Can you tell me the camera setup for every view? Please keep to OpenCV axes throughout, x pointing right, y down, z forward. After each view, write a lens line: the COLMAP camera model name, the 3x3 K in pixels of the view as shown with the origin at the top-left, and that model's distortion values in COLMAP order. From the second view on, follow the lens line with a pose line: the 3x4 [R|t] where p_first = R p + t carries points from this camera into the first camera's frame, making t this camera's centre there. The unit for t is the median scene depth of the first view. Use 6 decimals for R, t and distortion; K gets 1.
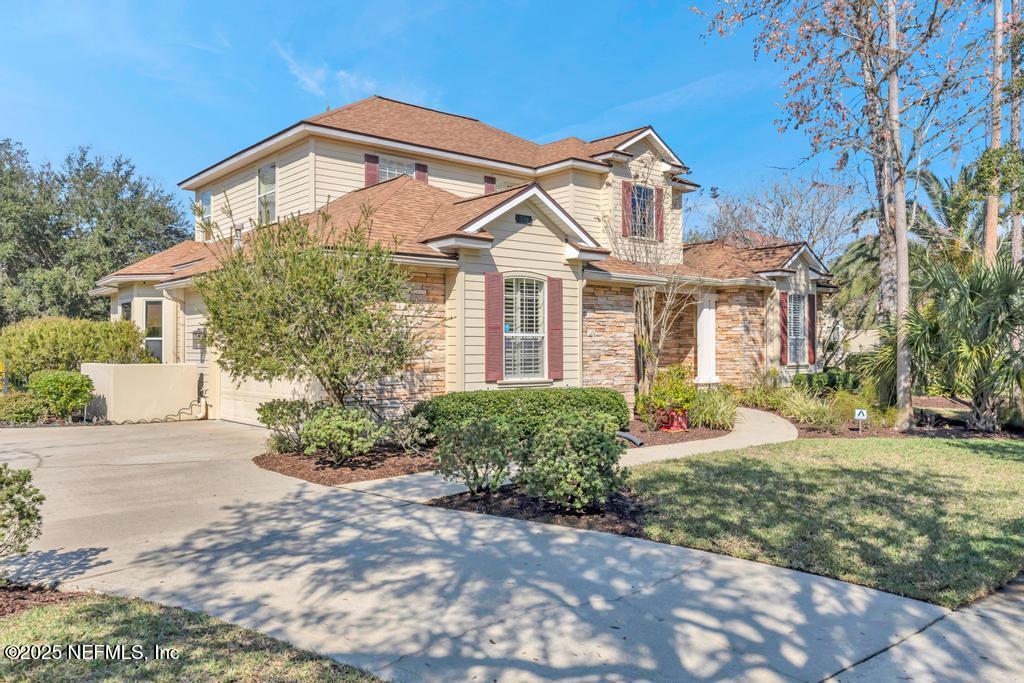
lens RADIAL K [[797.2, 0, 514.9], [0, 797.2, 344.6], [0, 0, 1]] dist [-0.003226, 0.007979]
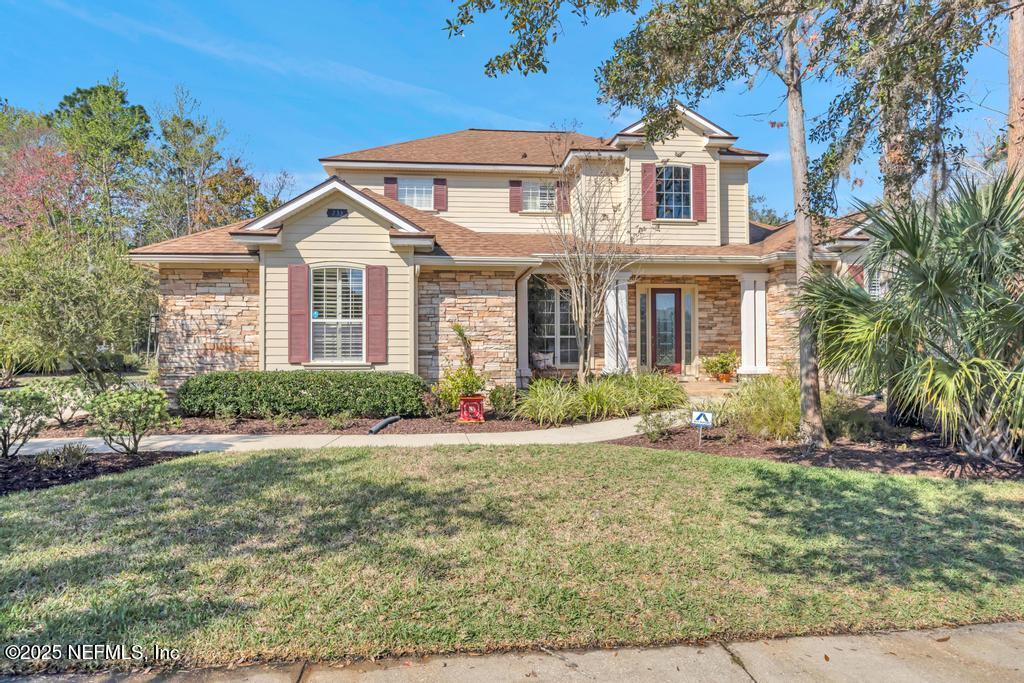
lens RADIAL K [[595.7, 0, 511.0], [0, 595.7, 344.7], [0, 0, 1]] dist [-0.005191, -0.000853]
pose [[0.812115, 0.001246, -0.583496, 0.471062], [0.004666, 0.999952, 0.008630, 0.010026], [0.583479, -0.009731, 0.812070, 0.342293]]
